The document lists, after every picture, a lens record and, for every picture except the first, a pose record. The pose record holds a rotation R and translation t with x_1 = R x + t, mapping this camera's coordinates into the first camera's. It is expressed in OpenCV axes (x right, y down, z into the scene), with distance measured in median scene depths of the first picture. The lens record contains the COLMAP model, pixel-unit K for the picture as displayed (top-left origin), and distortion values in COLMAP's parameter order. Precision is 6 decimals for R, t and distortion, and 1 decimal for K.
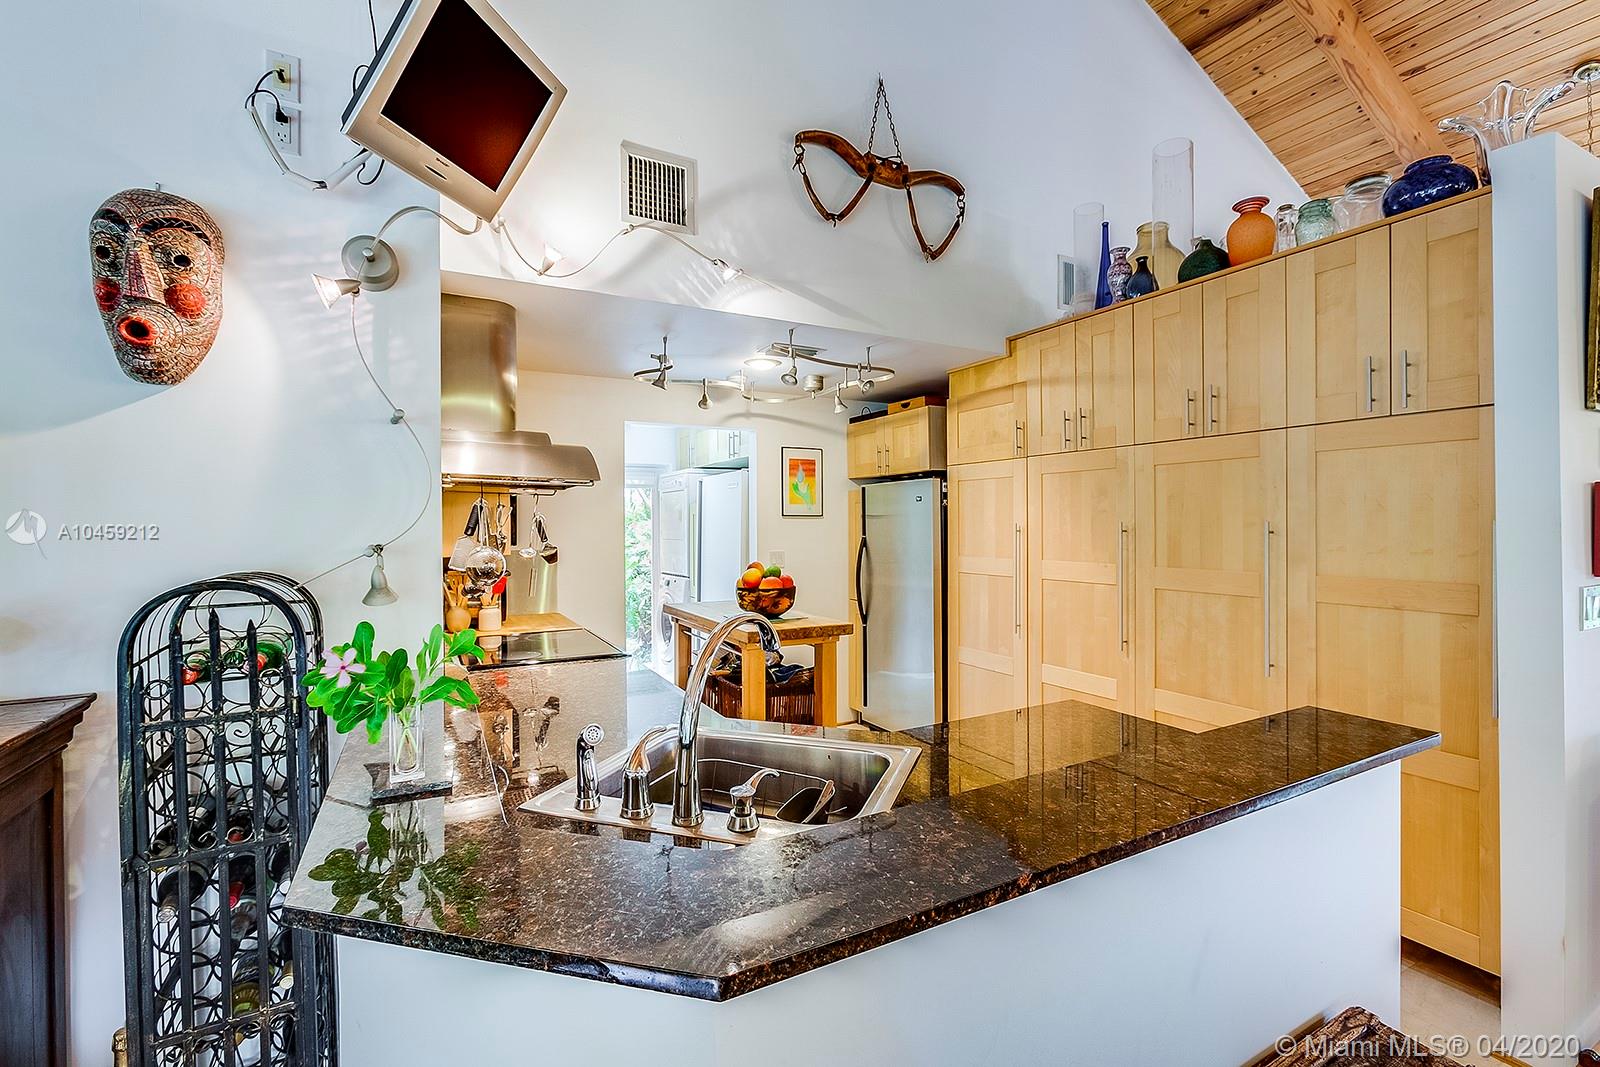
lens RADIAL K [[716.9, 0, 811.4], [0, 716.9, 529.1], [0, 0, 1]] dist [-0.004766, 0.002400]
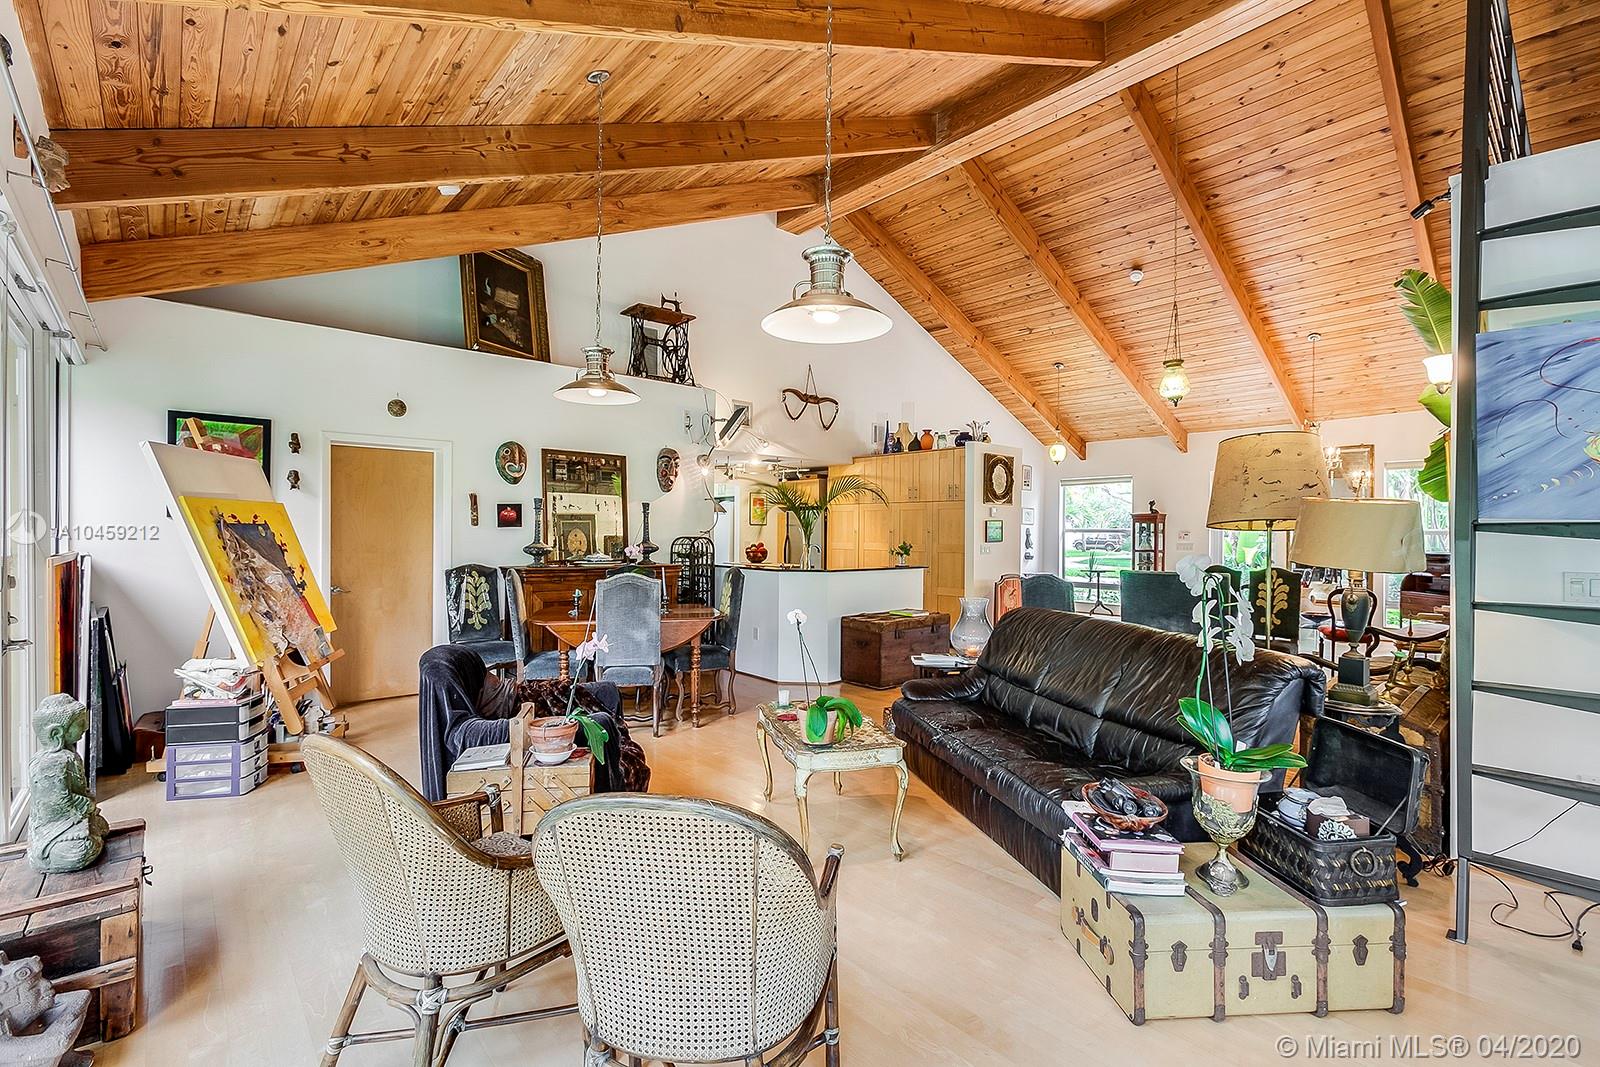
lens RADIAL K [[716.9, 0, 797.5], [0, 716.9, 530.1], [0, 0, 1]] dist [-0.004766, 0.002400]
pose [[0.977798, 0.014879, 0.209020, -0.541374], [-0.013385, 0.999874, -0.008560, 0.027212], [-0.209121, 0.005572, 0.977874, -1.755143]]
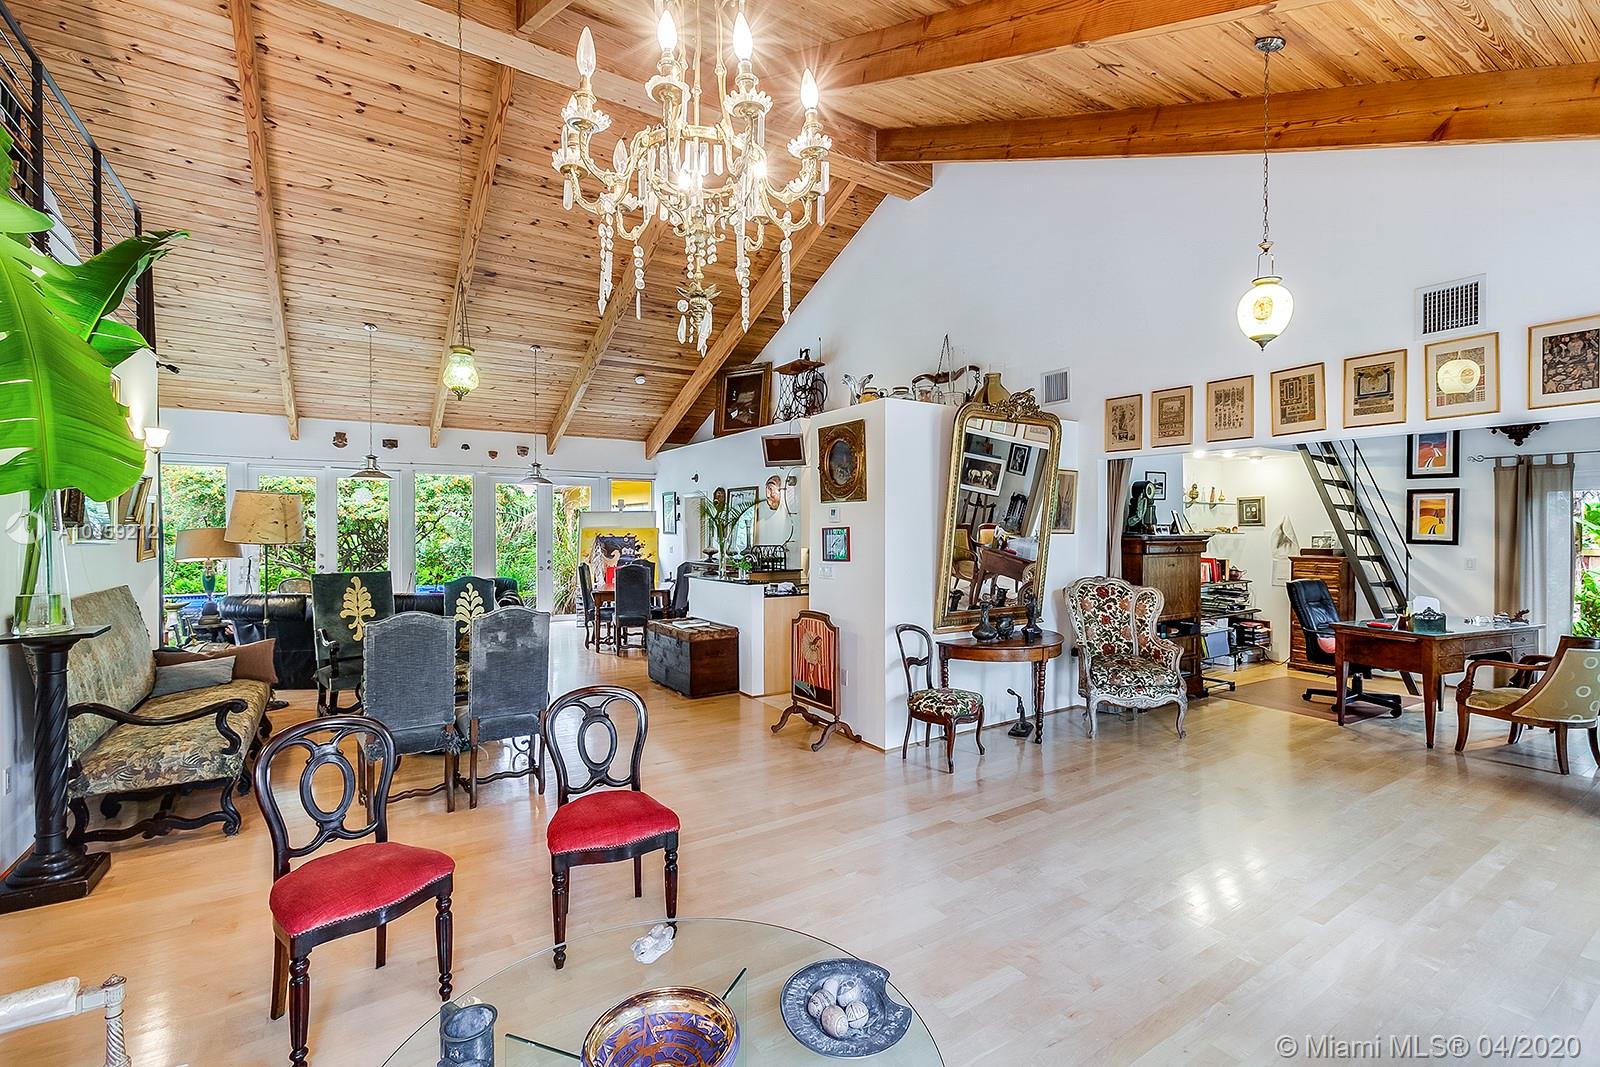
lens RADIAL K [[706.5, 0, 802.1], [0, 706.5, 529.8], [0, 0, 1]] dist [-0.007993, 0.004886]
pose [[0.068495, 0.006706, -0.997629, 2.362075], [-0.007836, 0.999950, 0.006184, -0.044657], [0.997621, 0.007394, 0.068545, 0.443340]]
